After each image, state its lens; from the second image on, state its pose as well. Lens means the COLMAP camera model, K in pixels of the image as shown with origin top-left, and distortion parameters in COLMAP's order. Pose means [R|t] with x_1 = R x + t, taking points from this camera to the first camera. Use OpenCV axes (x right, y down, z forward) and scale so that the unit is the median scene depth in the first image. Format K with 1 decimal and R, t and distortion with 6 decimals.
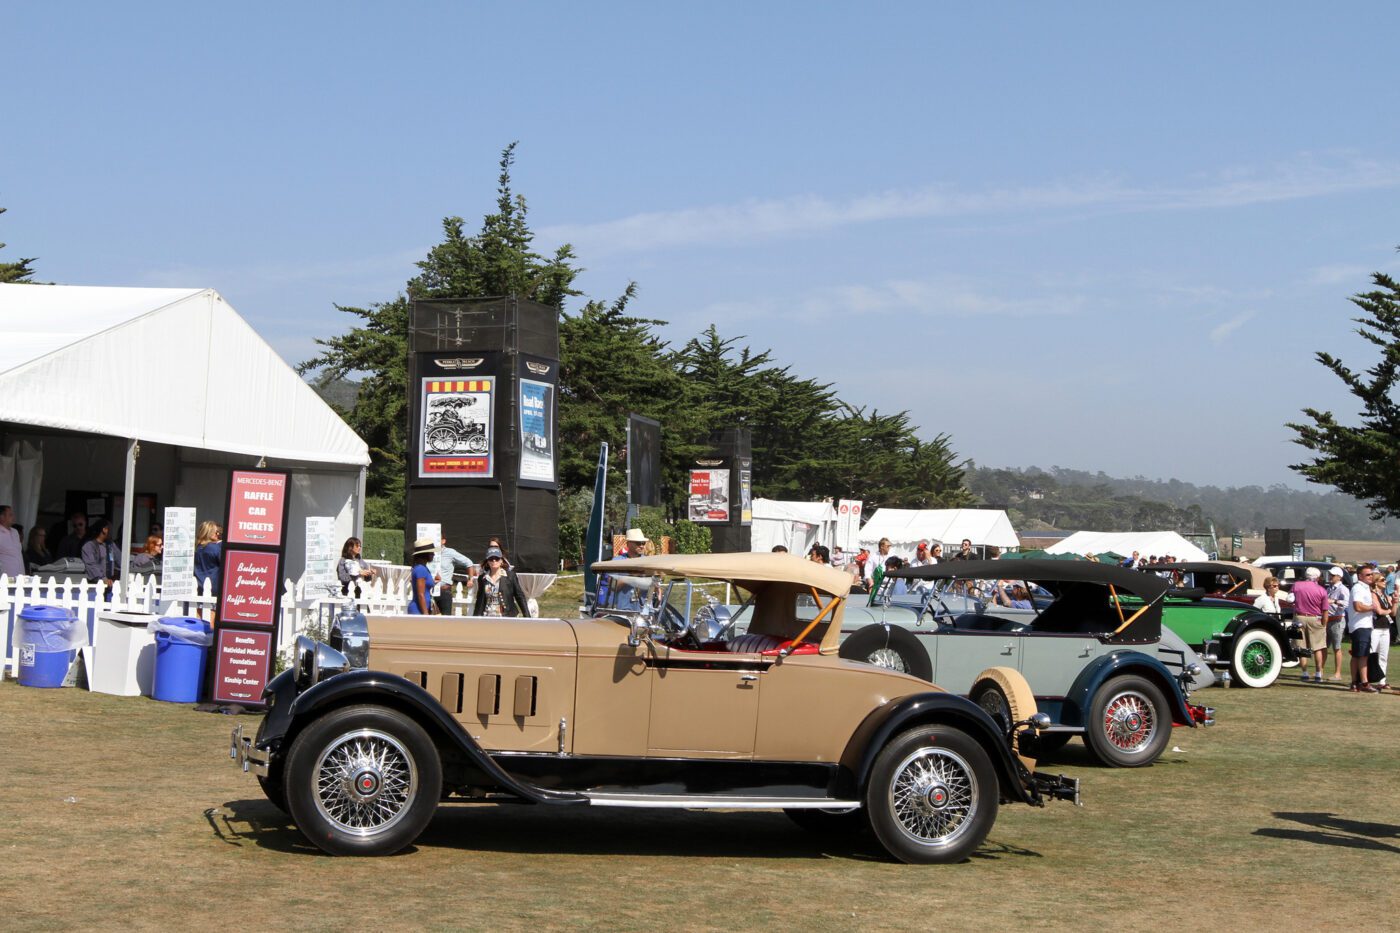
lens RADIAL K [[2010.3, 0, 700.0], [0, 2010.3, 466.5], [0, 0, 1]] dist [-0.012603, 0.108026]
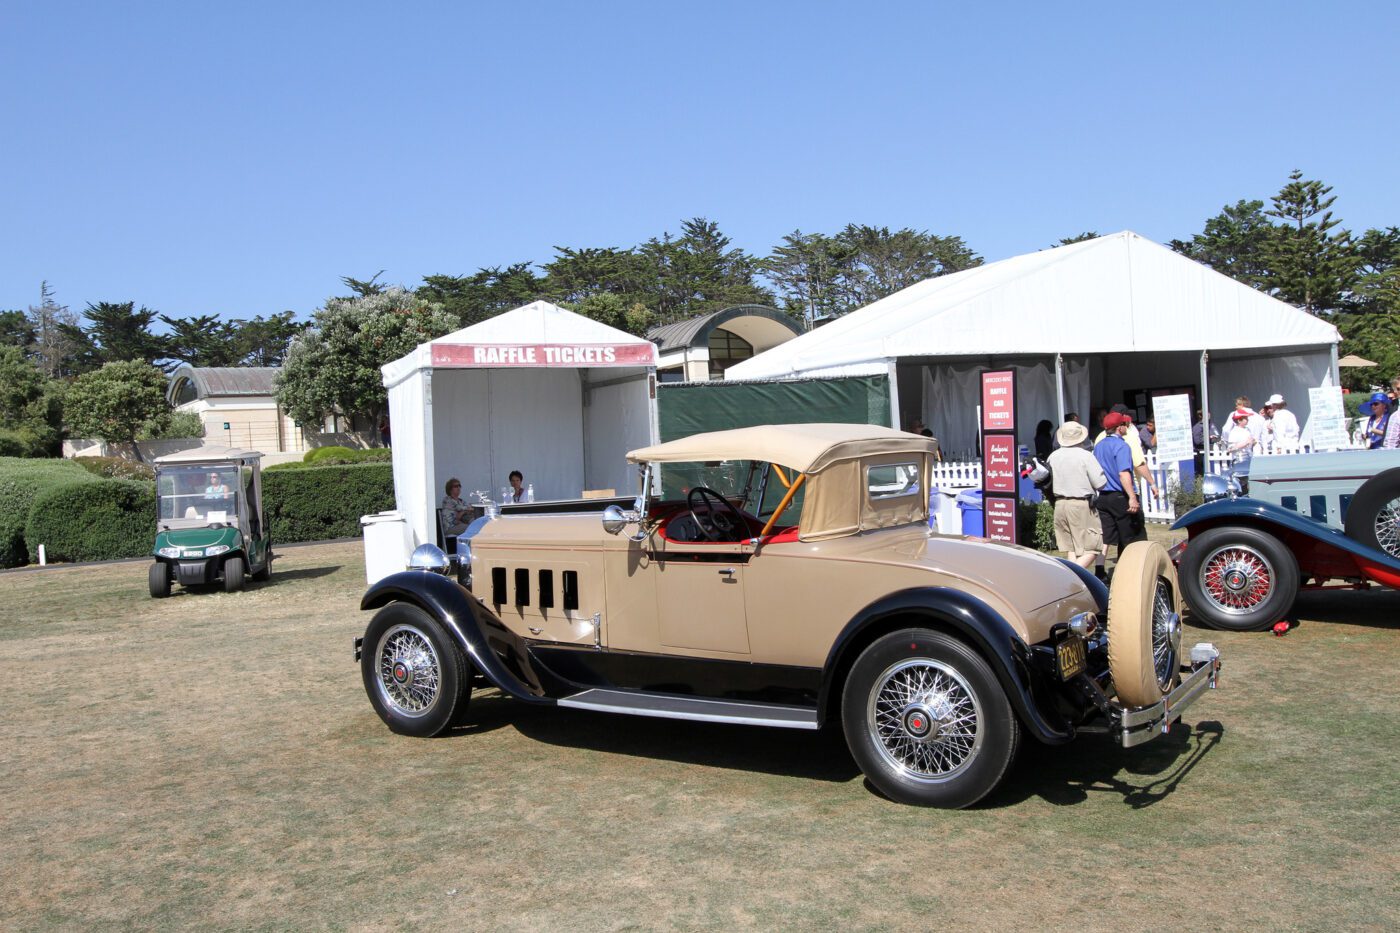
lens RADIAL K [[1232.8, 0, 700.0], [0, 1232.8, 466.5], [0, 0, 1]] dist [-0.140424, 0.002569]
pose [[0.628549, -0.070274, -0.774588, 0.255215], [0.125758, 0.991988, 0.012051, 0.029012], [0.767535, -0.104986, 0.632351, 0.369485]]
